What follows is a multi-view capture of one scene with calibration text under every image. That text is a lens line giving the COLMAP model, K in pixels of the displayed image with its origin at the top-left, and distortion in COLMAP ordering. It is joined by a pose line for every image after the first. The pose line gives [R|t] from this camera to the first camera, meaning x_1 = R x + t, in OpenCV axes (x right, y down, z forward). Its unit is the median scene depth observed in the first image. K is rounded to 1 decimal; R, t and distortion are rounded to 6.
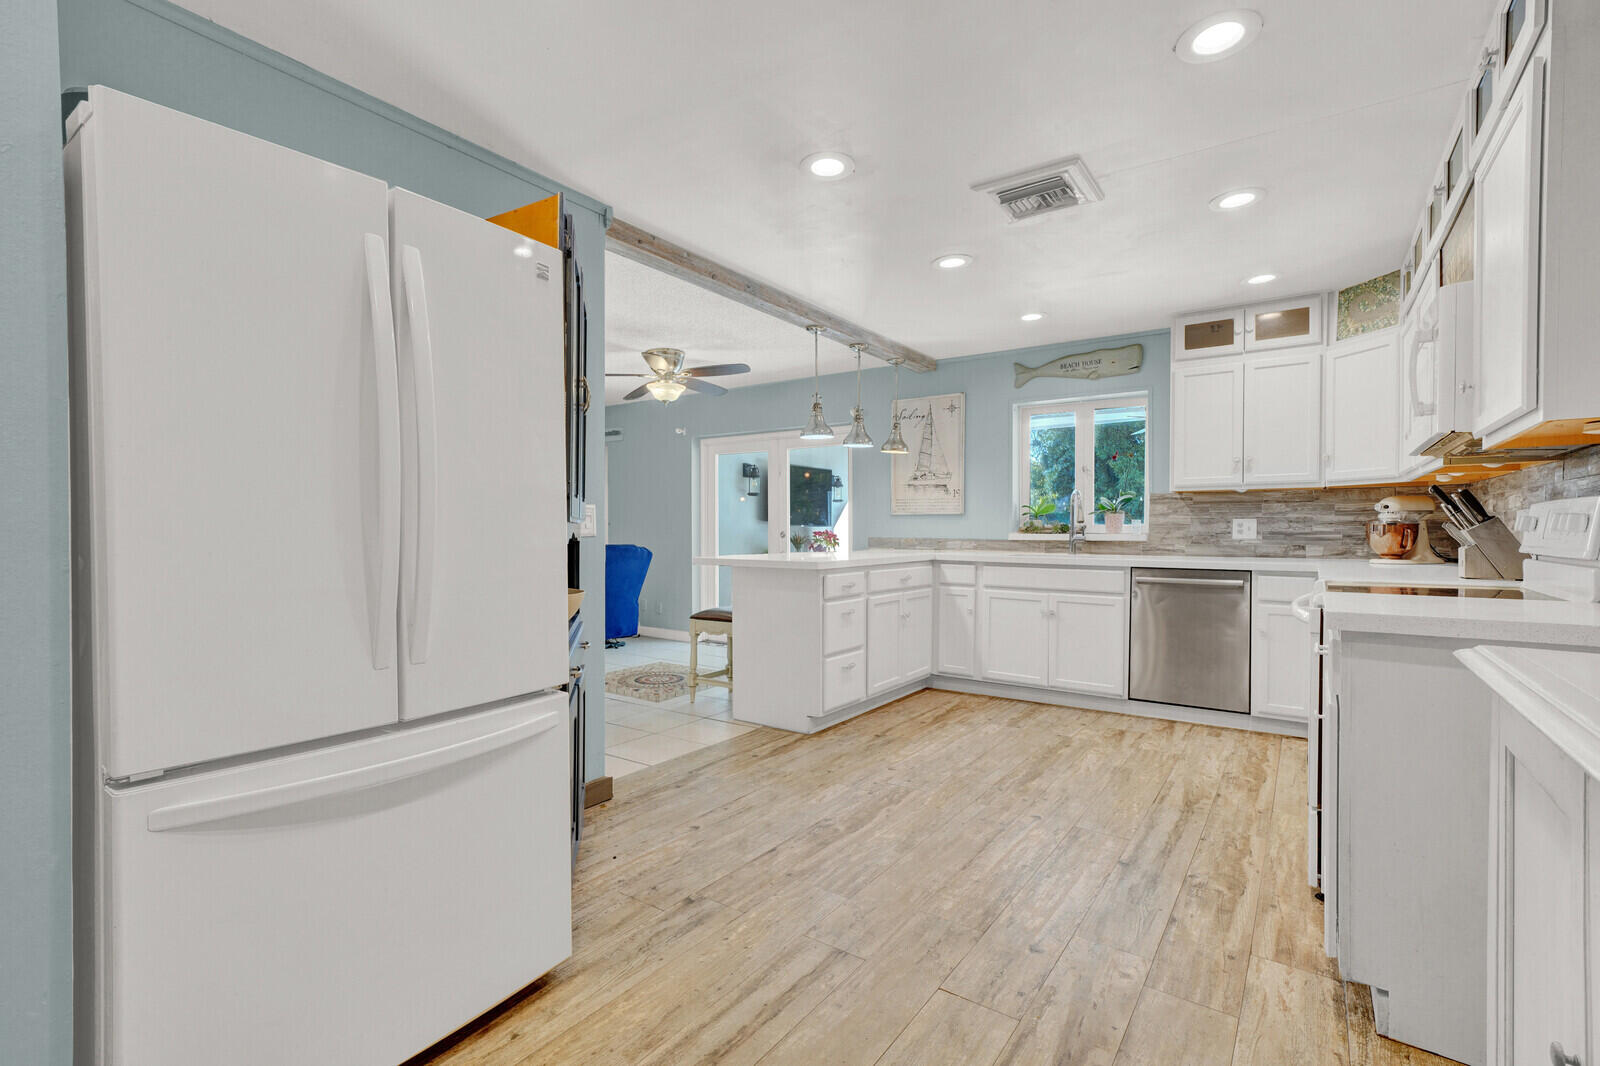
lens RADIAL K [[725.0, 0, 795.0], [0, 725.0, 537.5], [0, 0, 1]] dist [0.007250, 0.000786]
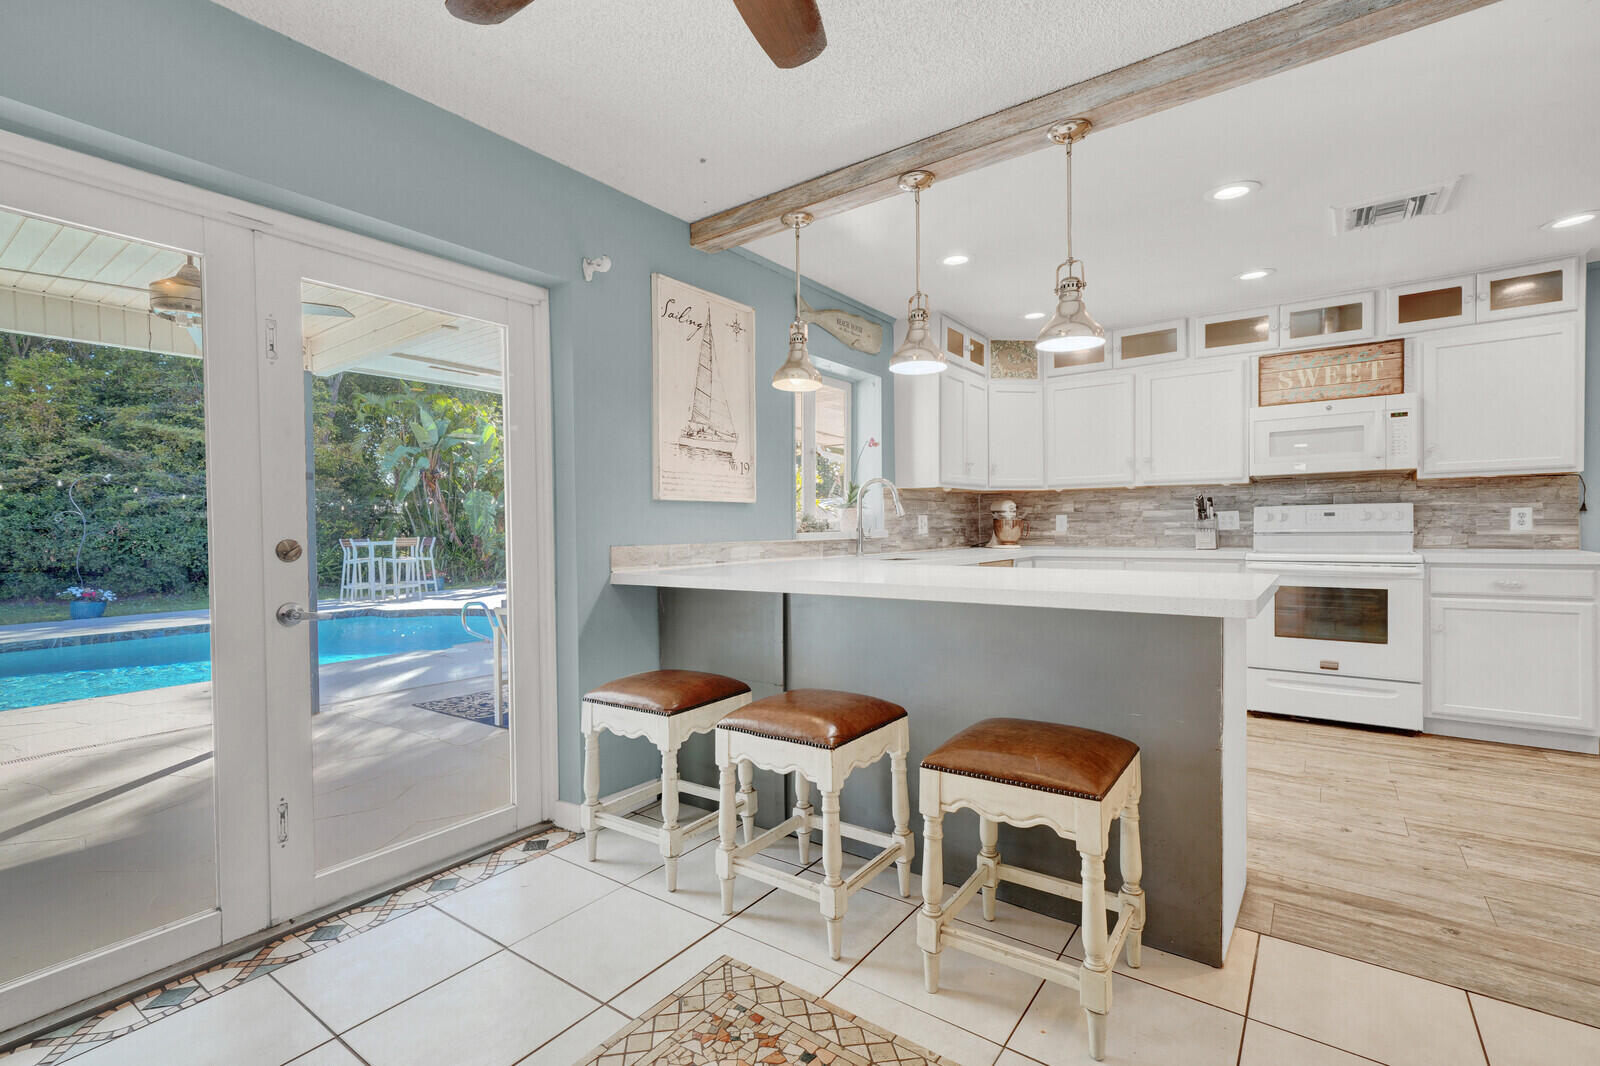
lens RADIAL K [[722.6, 0, 789.9], [0, 722.6, 540.2], [0, 0, 1]] dist [0.010172, 0.000724]
pose [[0.018110, -0.019250, 0.999651, -0.495236], [0.024833, 0.999515, 0.018797, -0.013751], [-0.999528, 0.024484, 0.018580, 1.202967]]
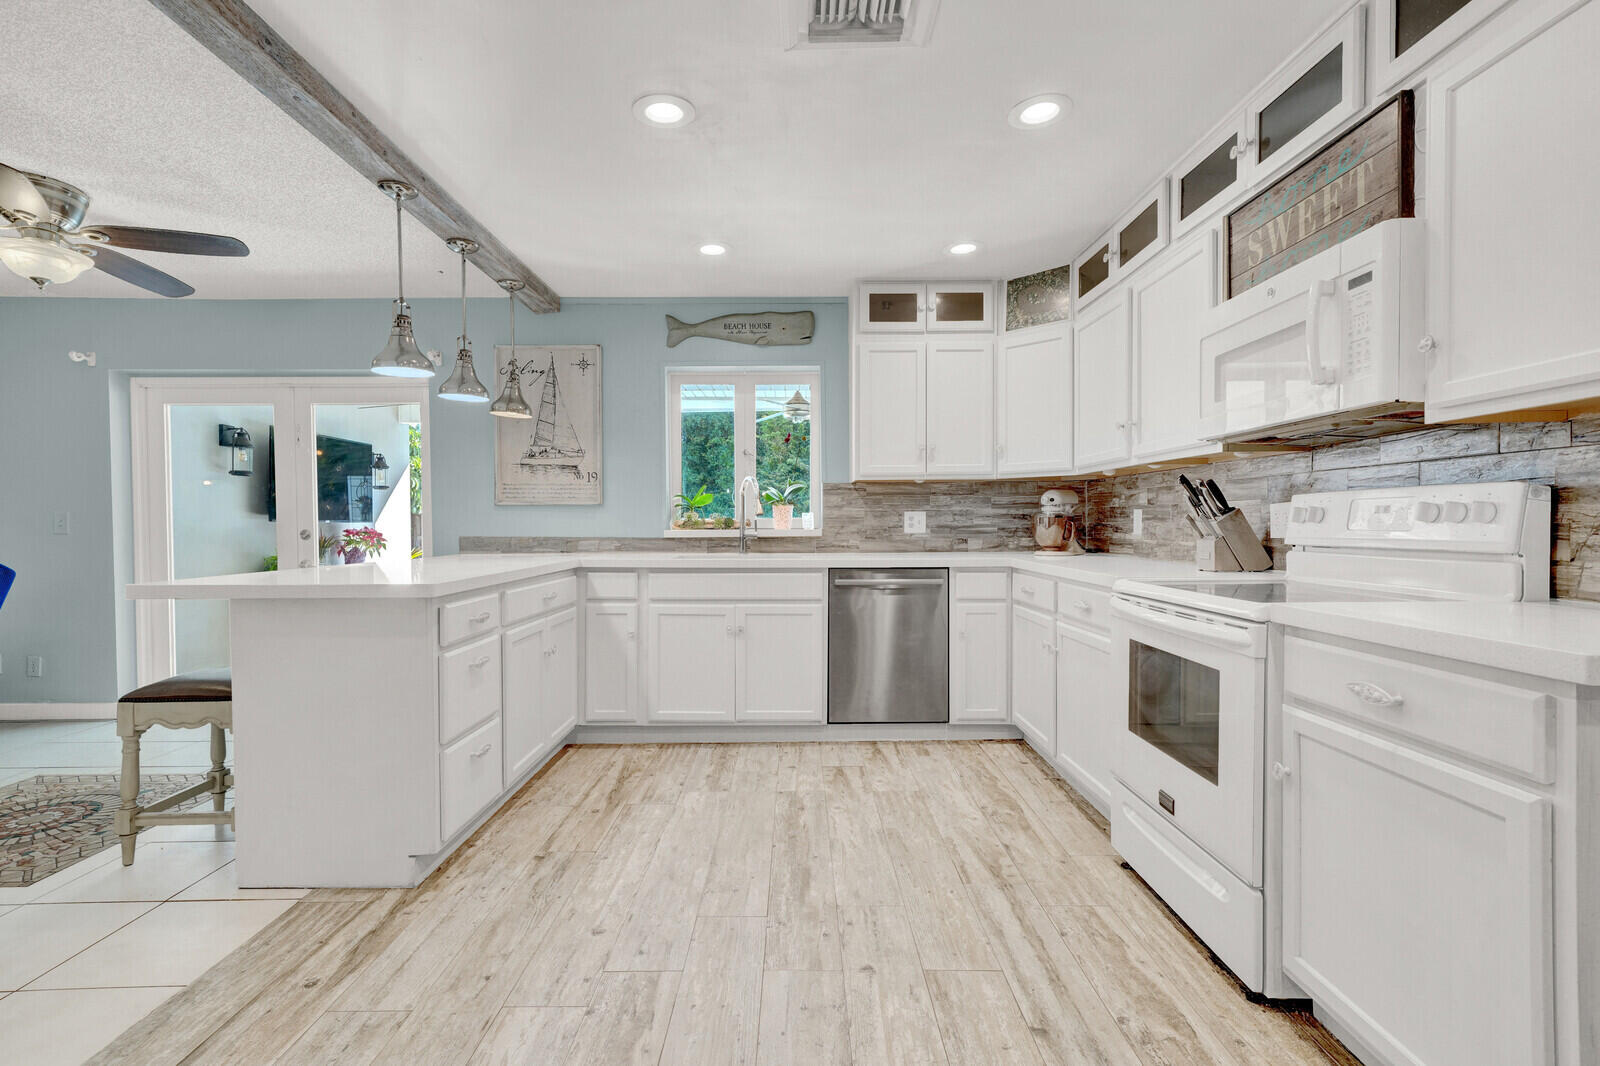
lens RADIAL K [[725.0, 0, 795.0], [0, 725.0, 537.5], [0, 0, 1]] dist [0.007250, 0.000786]
pose [[0.815534, -0.016572, 0.578472, -0.055829], [0.013040, 0.999862, 0.010259, -0.003869], [-0.578563, -0.000823, 0.815637, 0.326995]]
